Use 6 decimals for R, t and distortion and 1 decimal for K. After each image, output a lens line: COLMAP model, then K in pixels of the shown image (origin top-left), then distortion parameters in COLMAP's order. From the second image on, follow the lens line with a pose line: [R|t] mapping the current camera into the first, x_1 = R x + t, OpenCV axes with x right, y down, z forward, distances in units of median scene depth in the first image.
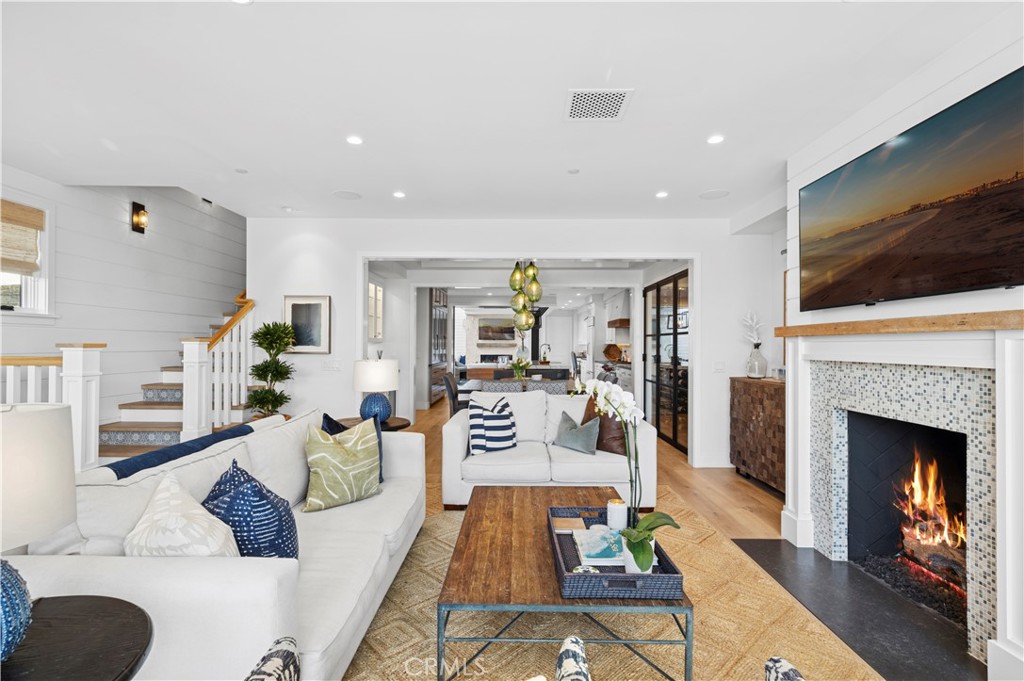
lens RADIAL K [[474.2, 0, 512.0], [0, 474.2, 340.5], [0, 0, 1]] dist [0.001614, 0.000359]
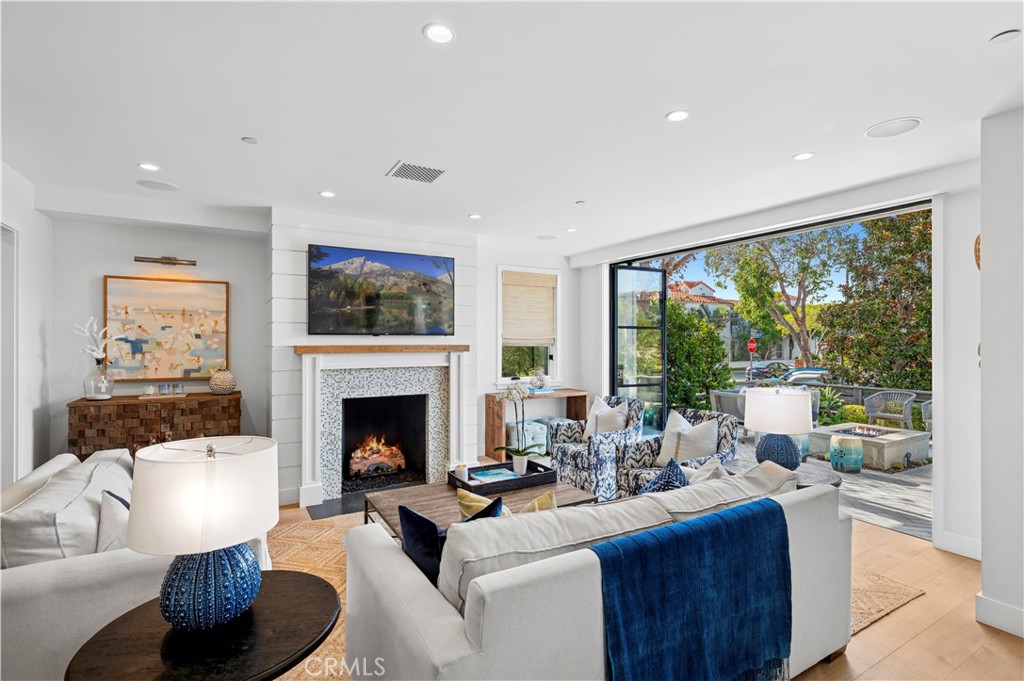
lens RADIAL K [[476.8, 0, 512.0], [0, 476.8, 340.5], [0, 0, 1]] dist [0.006896, 0.000480]
pose [[-0.513786, -0.002826, 0.857914, -1.158754], [-0.011870, 0.999922, -0.003815, -0.061329], [-0.857836, -0.012144, -0.513779, 1.623874]]
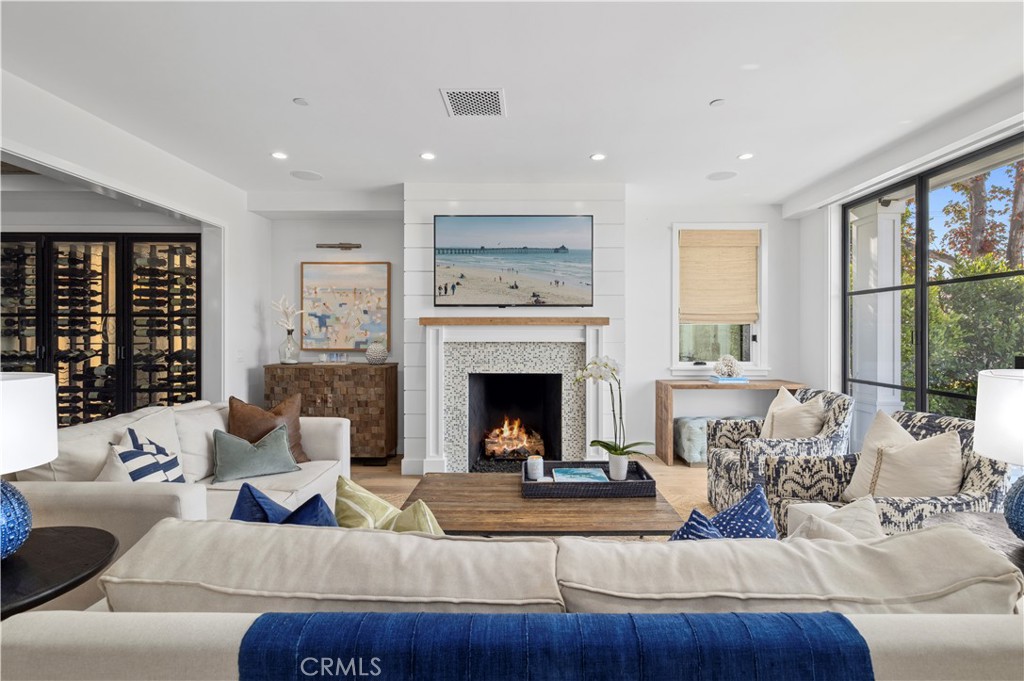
lens RADIAL K [[473.0, 0, 527.7], [0, 473.0, 336.5], [0, 0, 1]] dist [0.002787, 0.000316]
pose [[-0.010707, -0.006309, 0.999923, -0.989966], [-0.011922, 0.999910, 0.006181, 0.017095], [-0.999872, -0.011855, -0.010781, 1.013372]]
